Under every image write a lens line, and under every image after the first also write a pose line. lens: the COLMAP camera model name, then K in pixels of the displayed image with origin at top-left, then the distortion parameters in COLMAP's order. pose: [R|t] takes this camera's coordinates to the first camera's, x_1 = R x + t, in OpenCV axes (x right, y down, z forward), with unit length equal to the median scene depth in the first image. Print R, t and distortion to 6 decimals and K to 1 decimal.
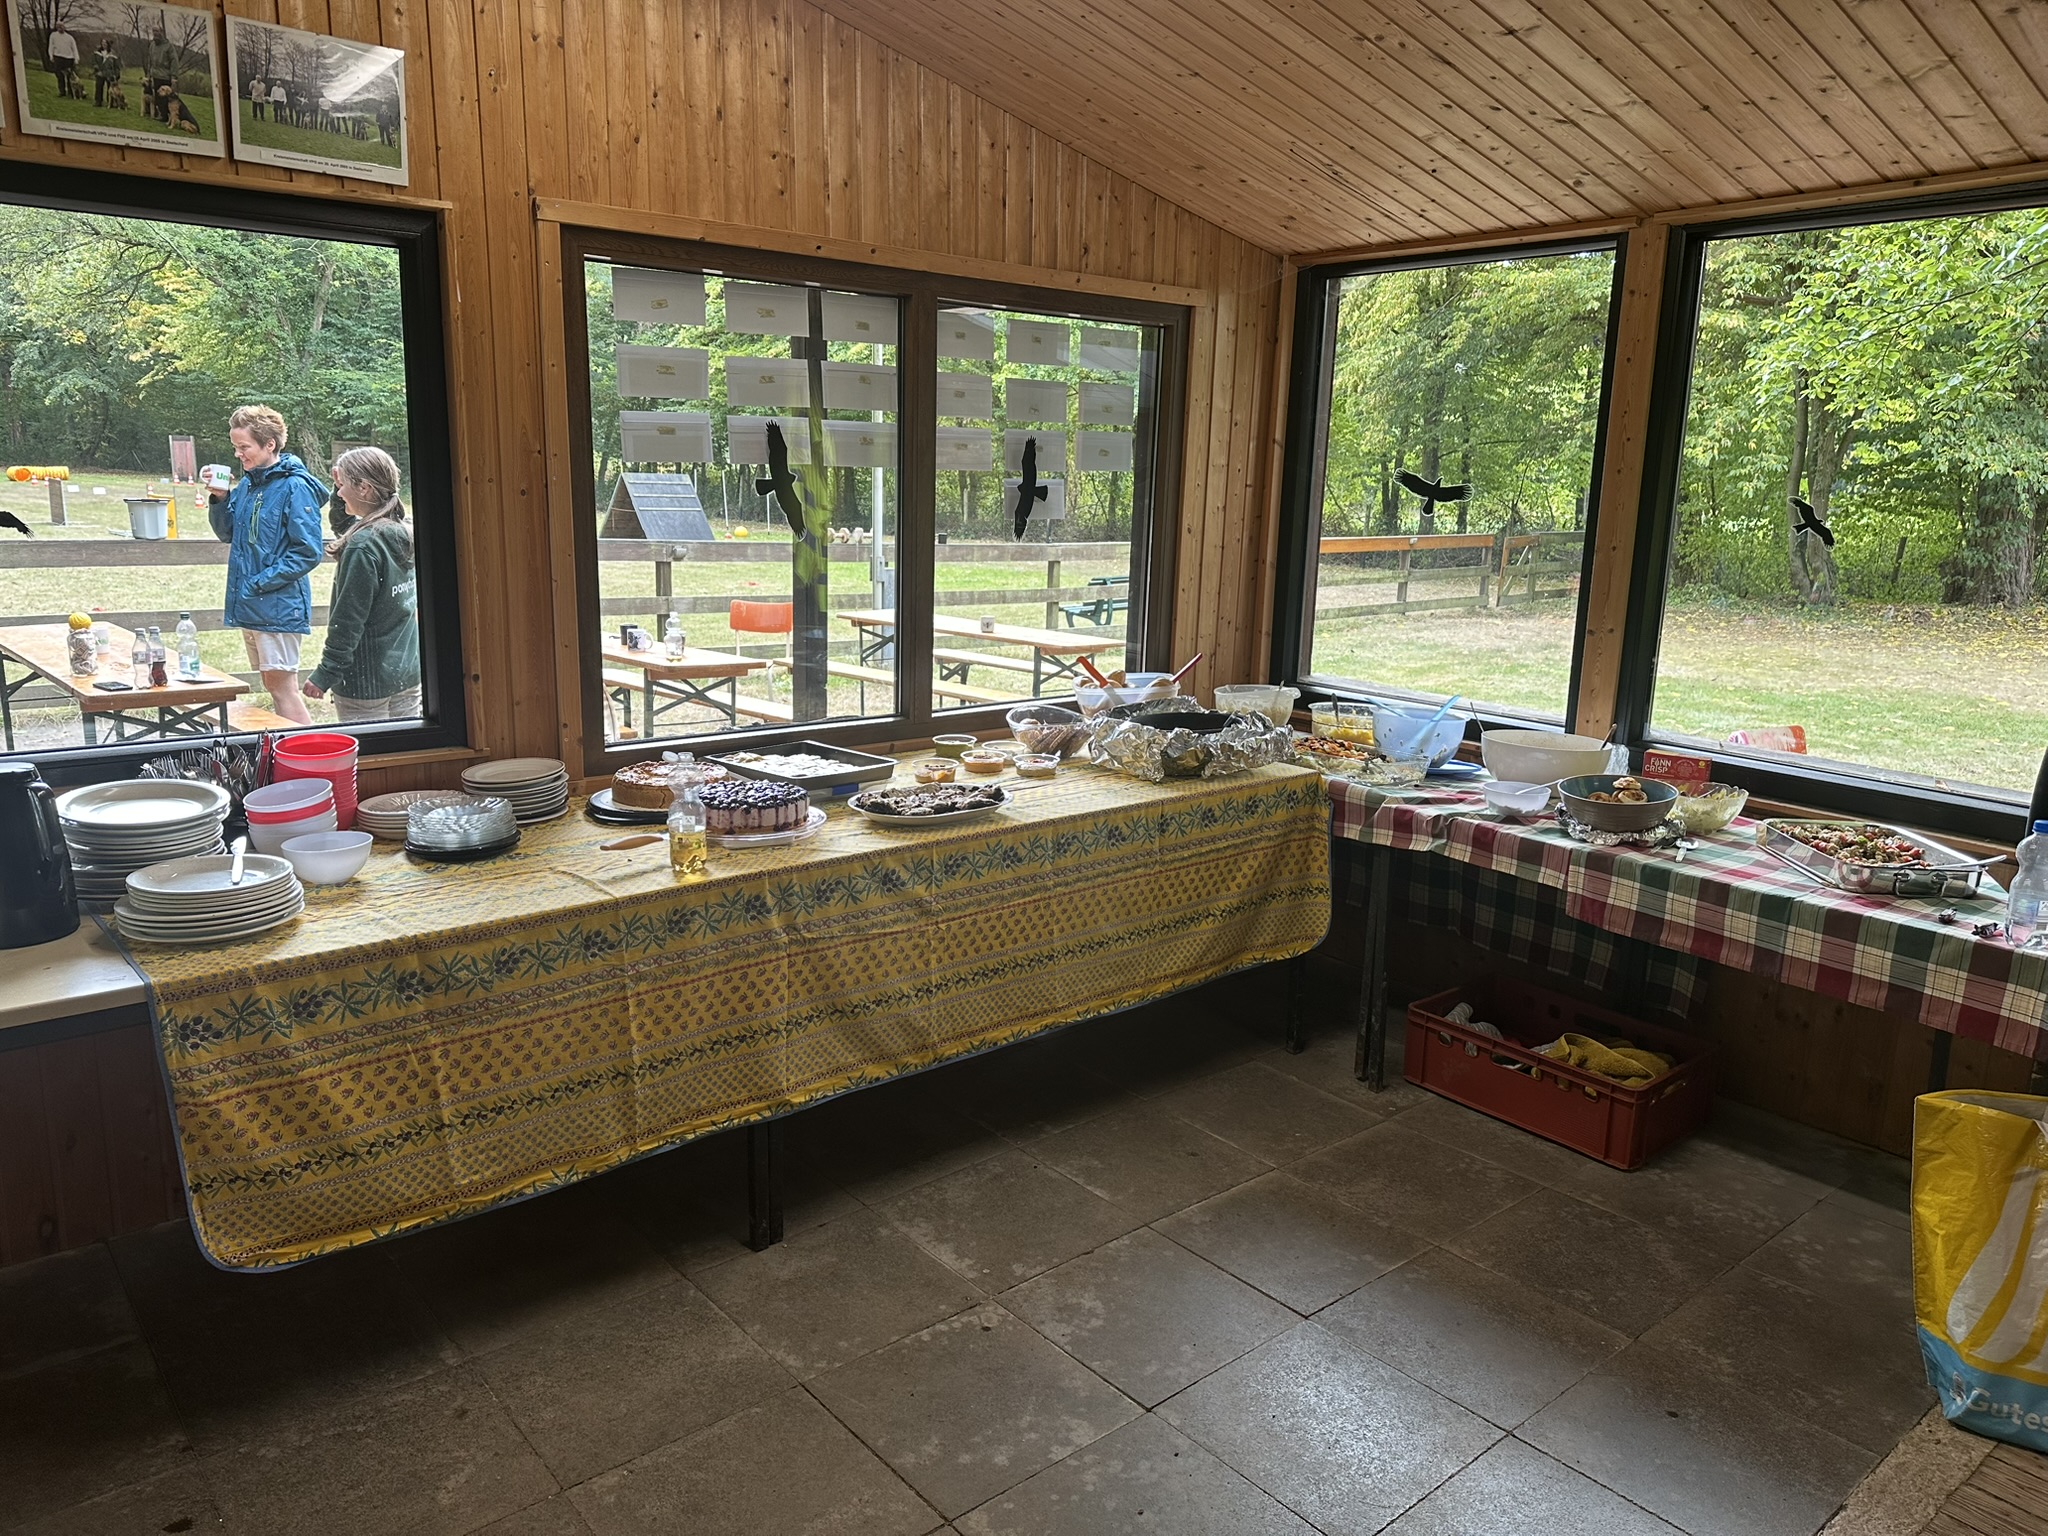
lens RADIAL K [[1457.1, 0, 1024.0], [0, 1457.1, 768.0], [0, 0, 1]] dist [-0.000606, -0.002179]
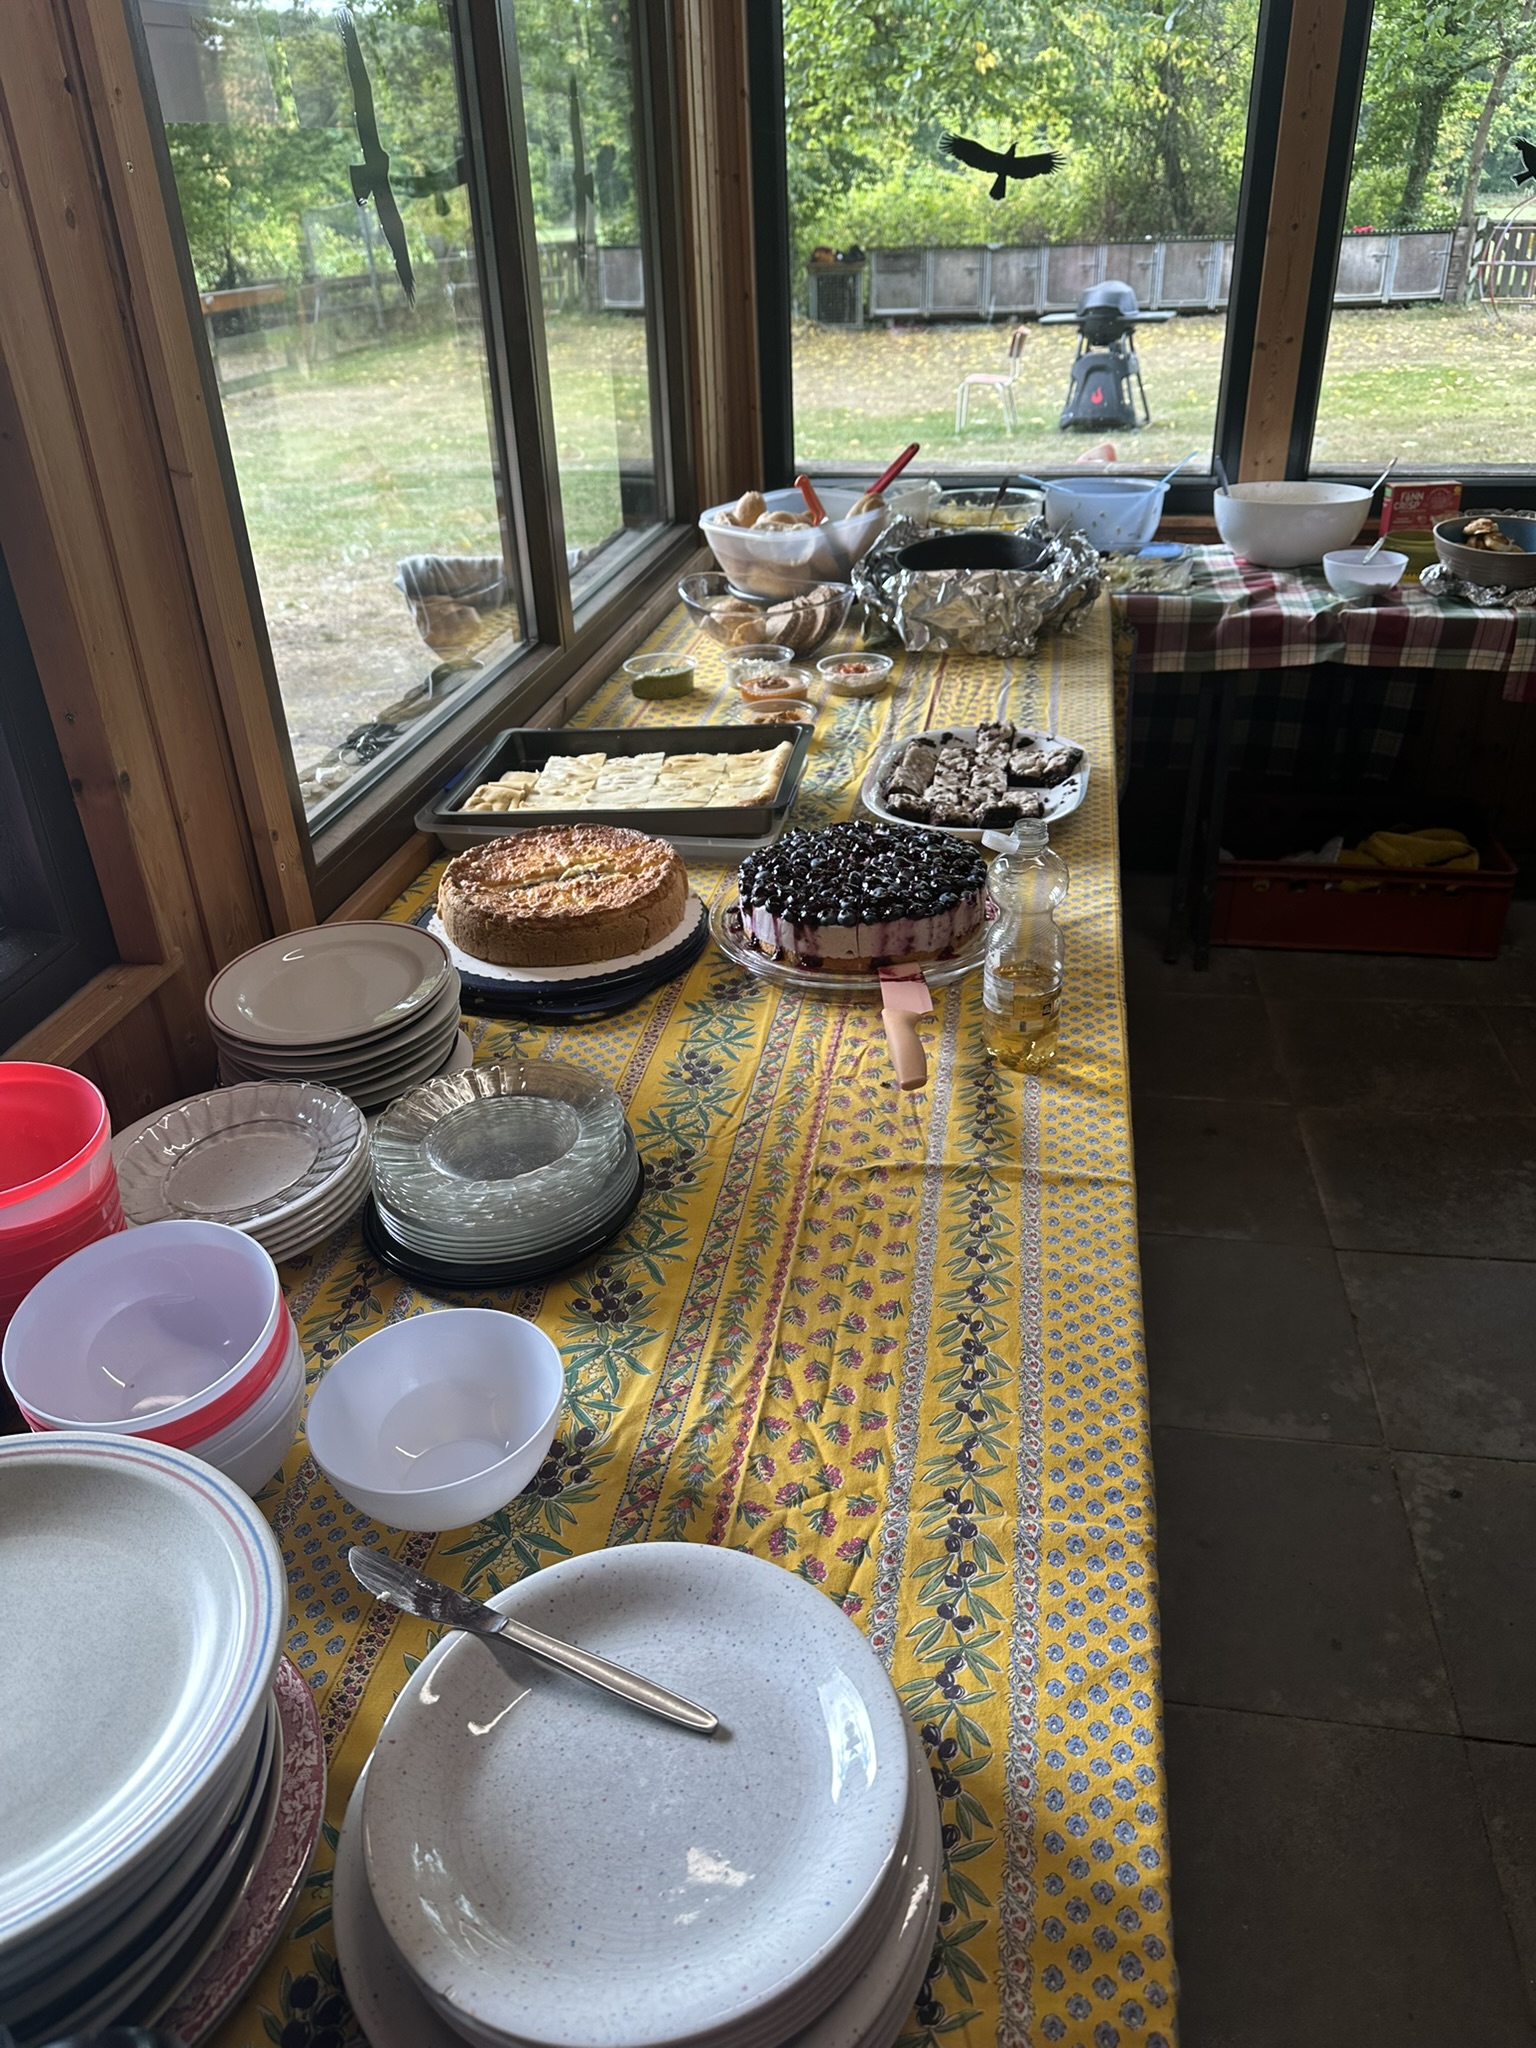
lens RADIAL K [[1457.1, 0, 768.0], [0, 1457.1, 1024.0], [0, 0, 1]] dist [-0.000606, -0.002179]
pose [[0.767819, -0.365059, 0.526485, -0.462576], [0.188633, 0.914166, 0.358774, -0.109458], [-0.612268, -0.176161, 0.770776, 0.578216]]
